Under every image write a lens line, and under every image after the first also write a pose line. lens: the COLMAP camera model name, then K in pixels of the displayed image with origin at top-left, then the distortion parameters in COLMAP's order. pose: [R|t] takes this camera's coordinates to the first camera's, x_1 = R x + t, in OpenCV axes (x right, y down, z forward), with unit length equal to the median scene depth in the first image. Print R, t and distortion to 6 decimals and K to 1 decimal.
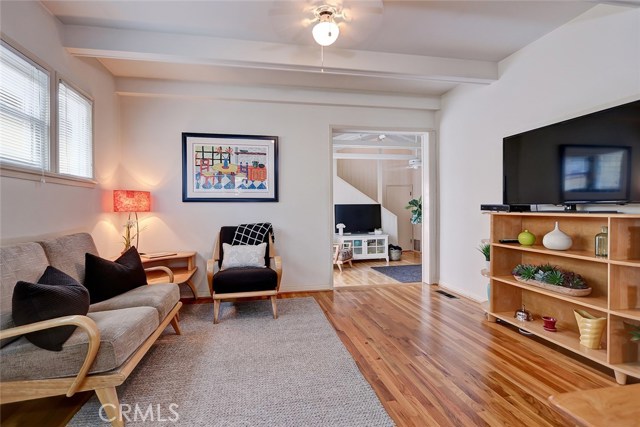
lens RADIAL K [[300.2, 0, 307.9], [0, 300.2, 207.6], [0, 0, 1]] dist [0.002089, -0.001035]
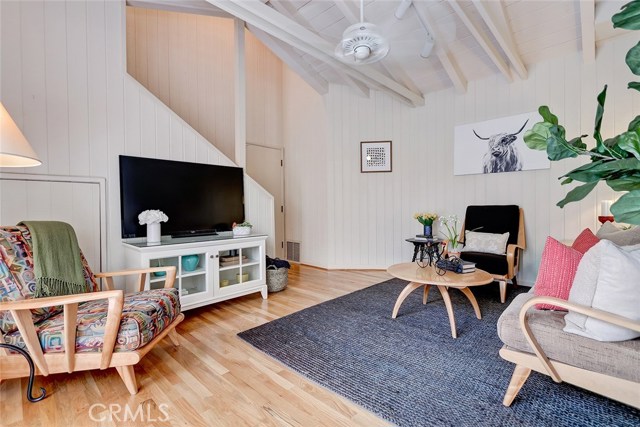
lens RADIAL K [[300.2, 0, 313.9], [0, 300.2, 215.4], [0, 0, 1]] dist [0.002089, -0.001035]
pose [[0.824097, -0.009488, 0.566370, 0.172932], [-0.004280, 0.999727, 0.022976, 0.109241], [-0.566433, -0.021359, 0.823831, 1.309724]]
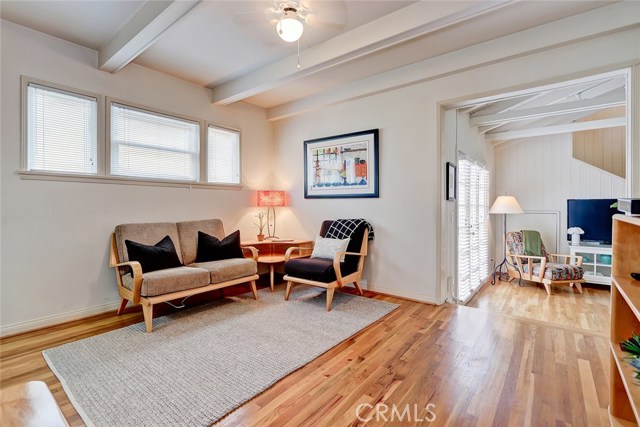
lens RADIAL K [[300.2, 0, 315.6], [0, 300.2, 207.0], [0, 0, 1]] dist [0.002089, -0.001035]
pose [[0.655855, 0.012569, -0.754782, 0.514733], [-0.002114, 0.999888, 0.014814, -0.002782], [0.754884, -0.008121, 0.655809, 0.236013]]
